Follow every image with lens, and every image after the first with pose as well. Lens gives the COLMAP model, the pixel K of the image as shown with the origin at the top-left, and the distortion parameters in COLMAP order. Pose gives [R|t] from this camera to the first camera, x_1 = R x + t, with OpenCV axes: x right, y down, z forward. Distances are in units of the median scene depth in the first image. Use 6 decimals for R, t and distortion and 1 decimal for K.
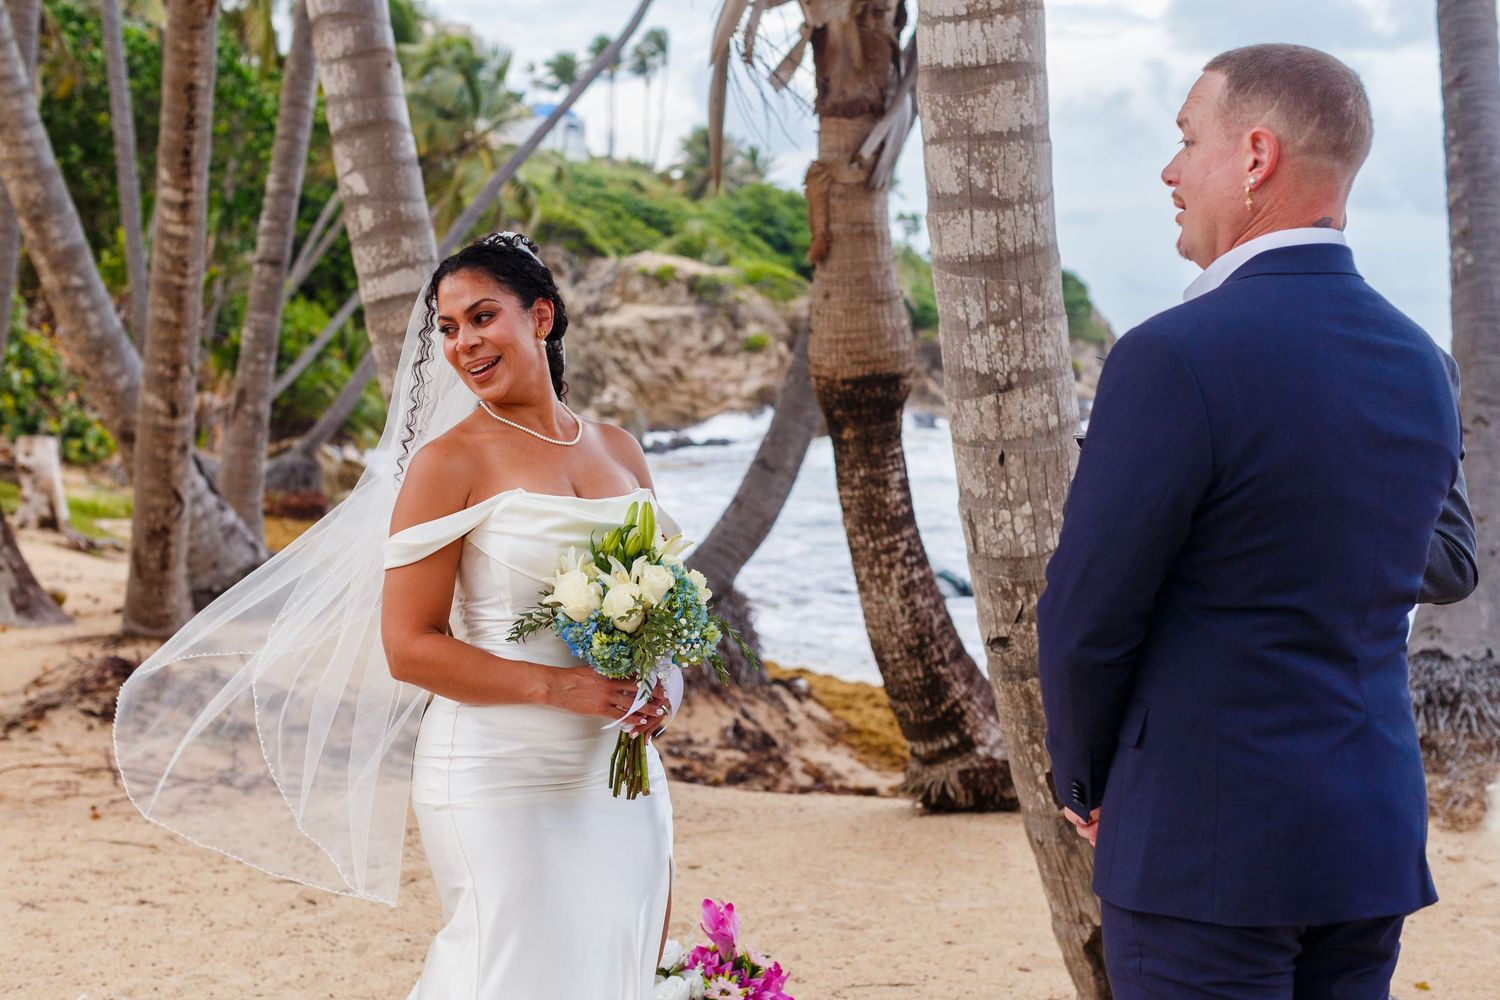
lens RADIAL K [[2168.9, 0, 743.1], [0, 2168.9, 490.3], [0, 0, 1]] dist [0.037590, -0.102438]
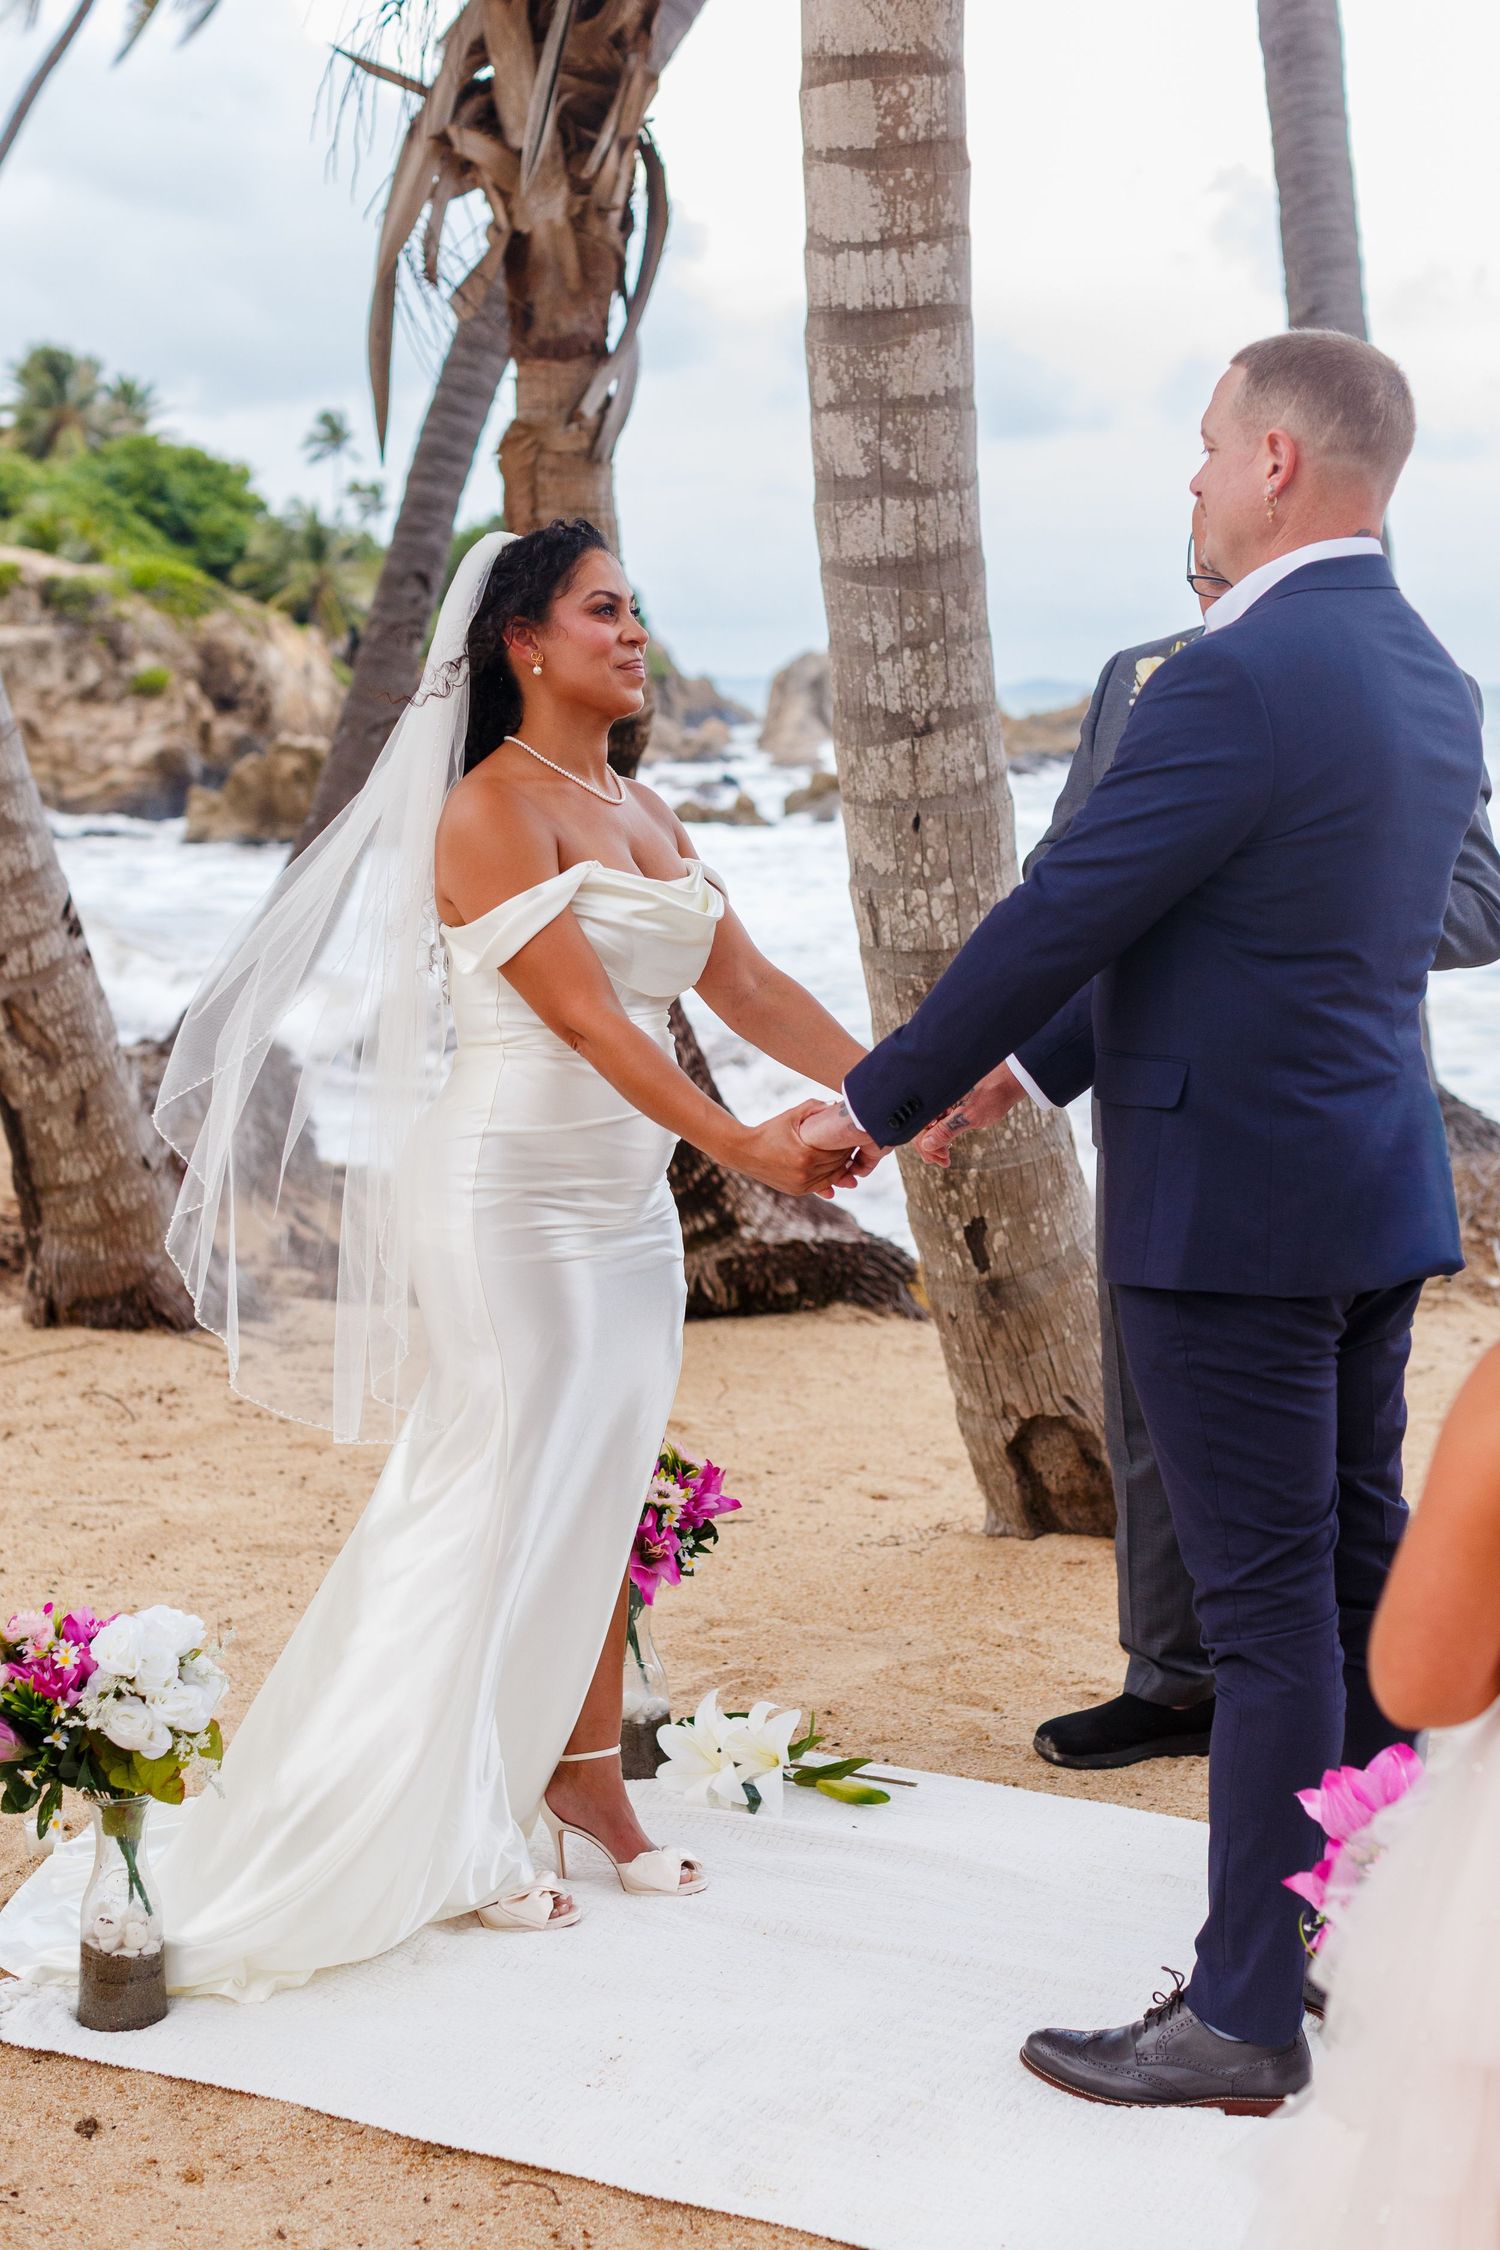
lens RADIAL K [[3244.6, 0, 746.1], [0, 3244.6, 1131.9], [0, 0, 1]] dist [0.034104, -0.052933]
pose [[0.981650, -0.032929, 0.187825, -0.097449], [0.019696, 0.997218, 0.071887, 0.006610], [-0.189669, -0.066869, 0.979568, -0.079131]]
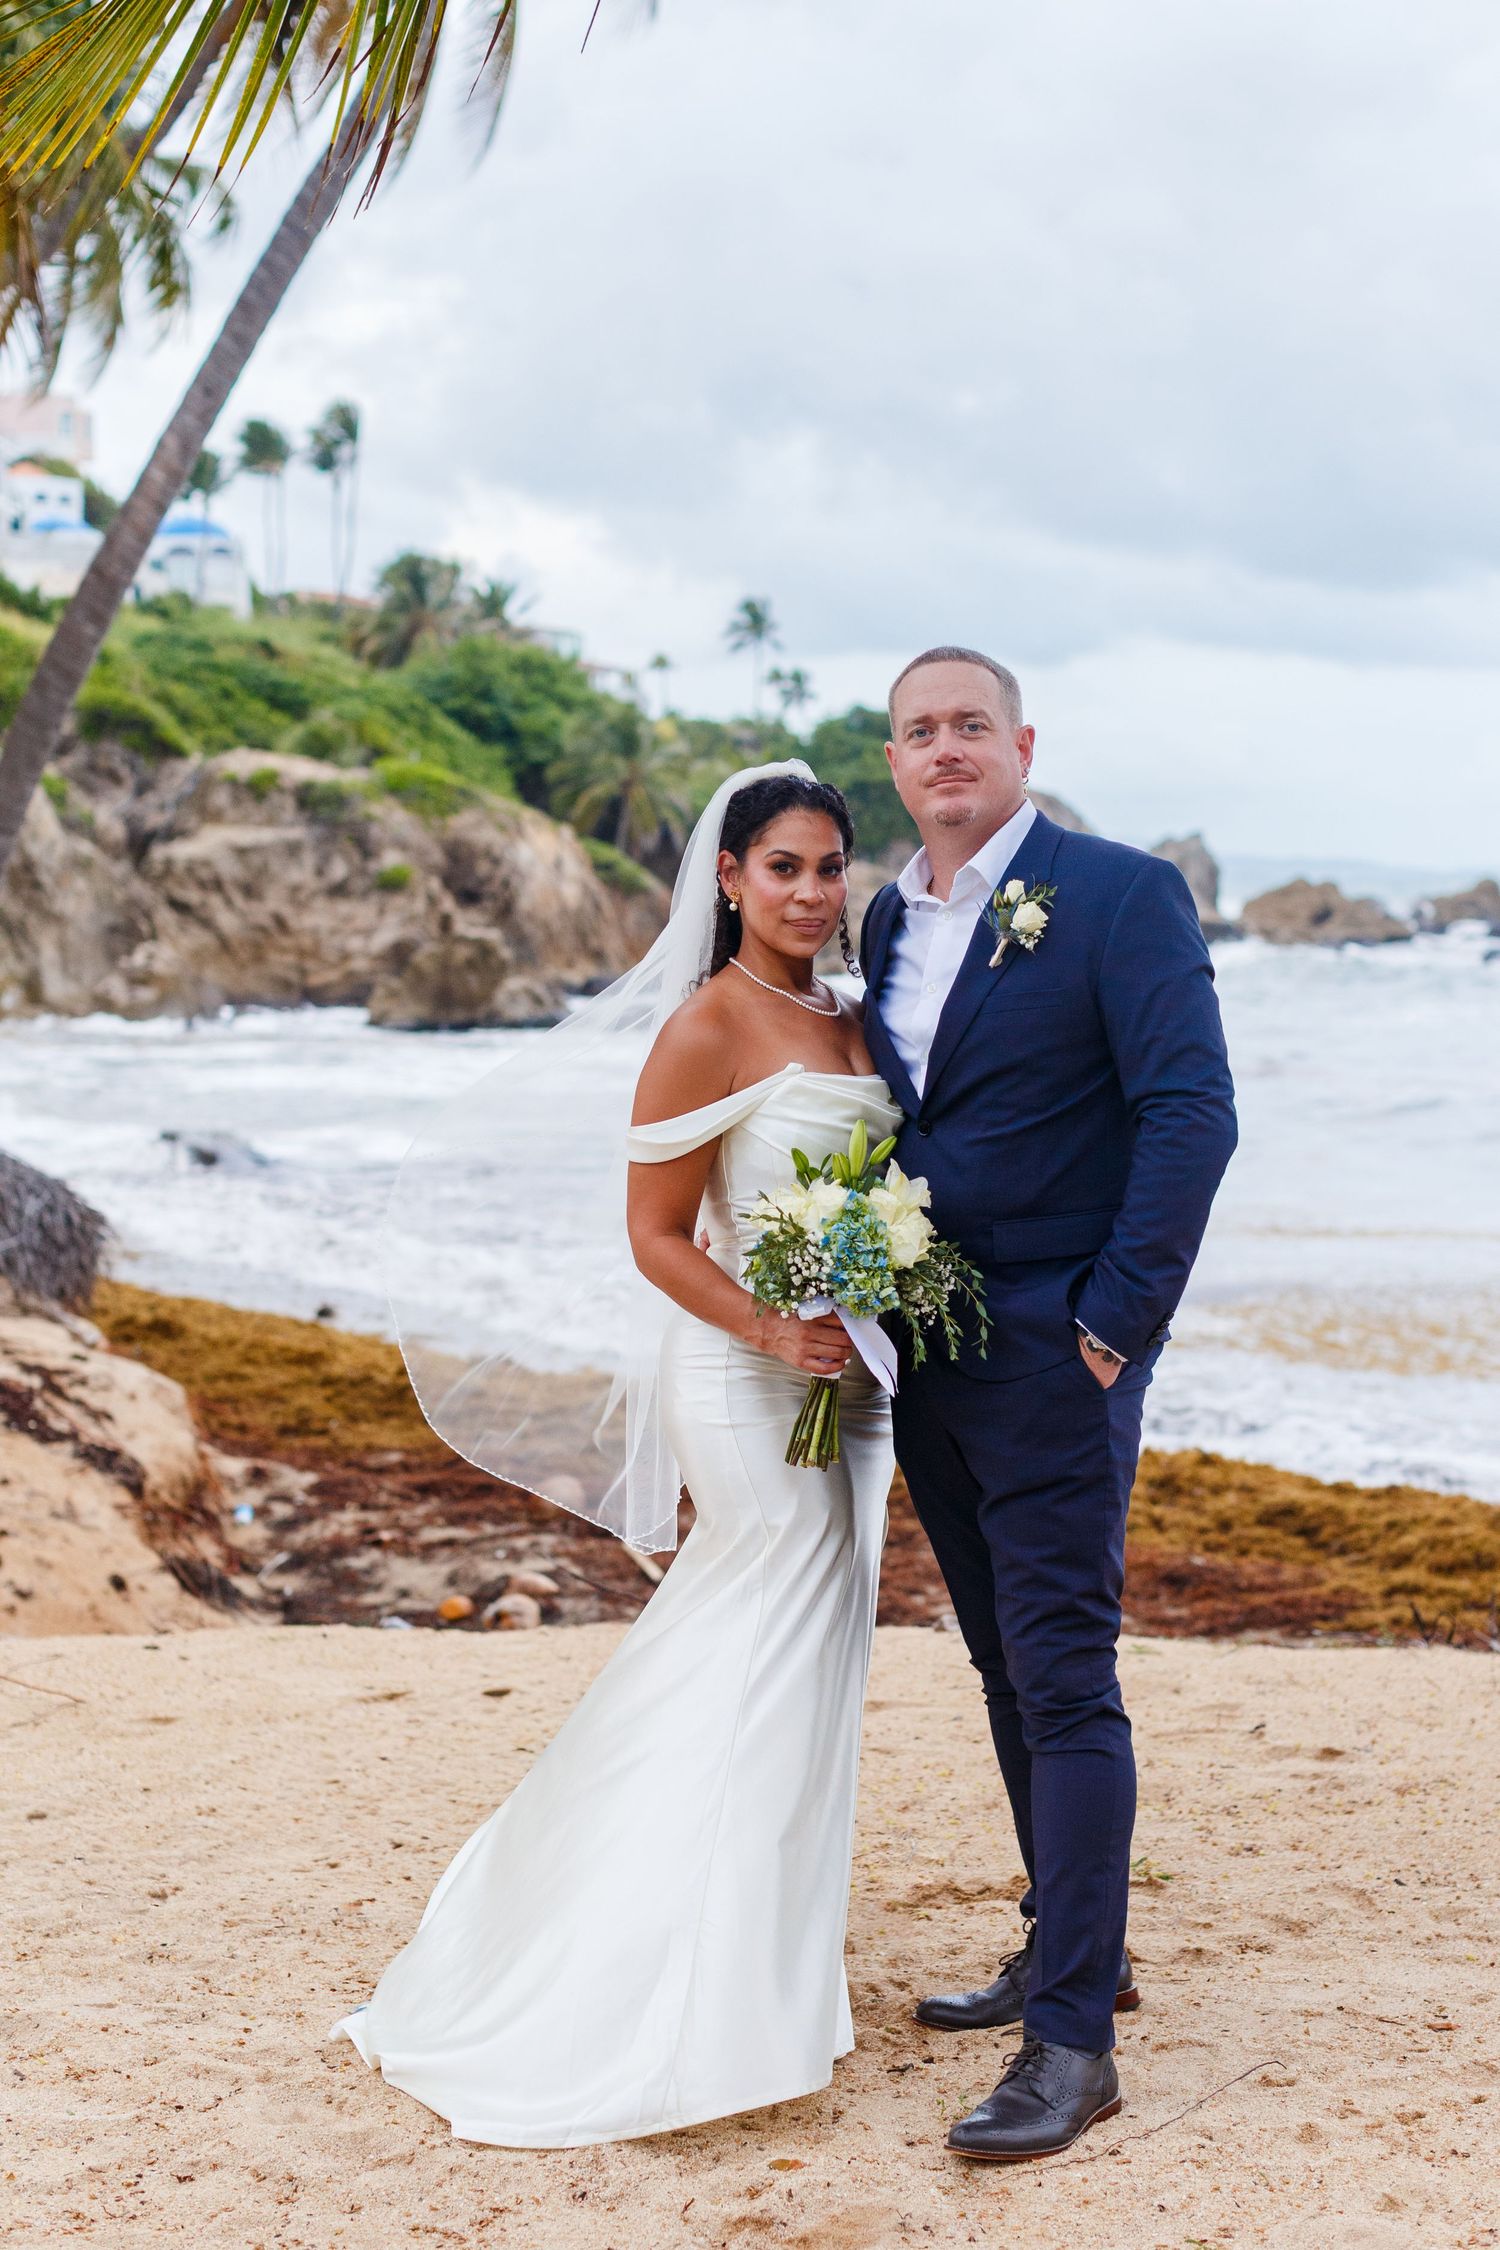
lens RADIAL K [[3450.8, 0, 797.2], [0, 3450.8, 1127.5], [0, 0, 1]] dist [0.017004, 0.036156]
pose [[0.998480, -0.018238, 0.052017, 1.186414], [0.017884, 0.999814, 0.007265, 0.109502], [-0.052140, -0.006324, 0.998620, -1.904898]]
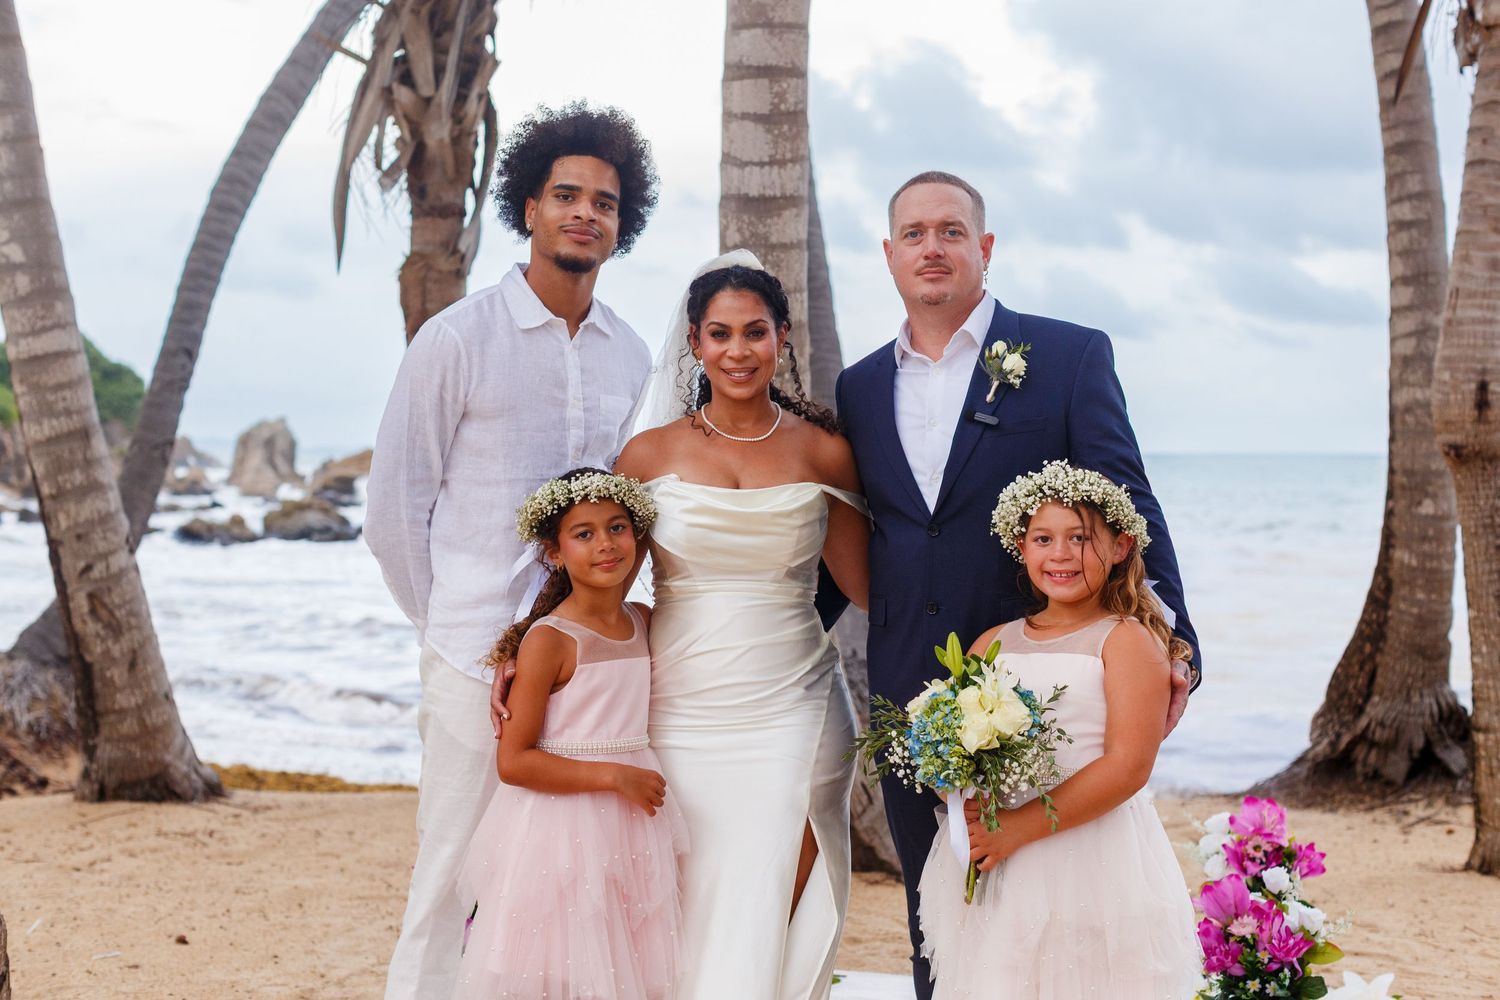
lens RADIAL K [[2163.0, 0, 750.6], [0, 2163.0, 496.3], [0, 0, 1]] dist [0.034104, -0.052933]
pose [[0.905722, -0.001766, 0.423868, -0.299286], [0.019534, 0.999103, -0.037577, 0.033536], [-0.423422, 0.042315, 0.904944, -0.168453]]
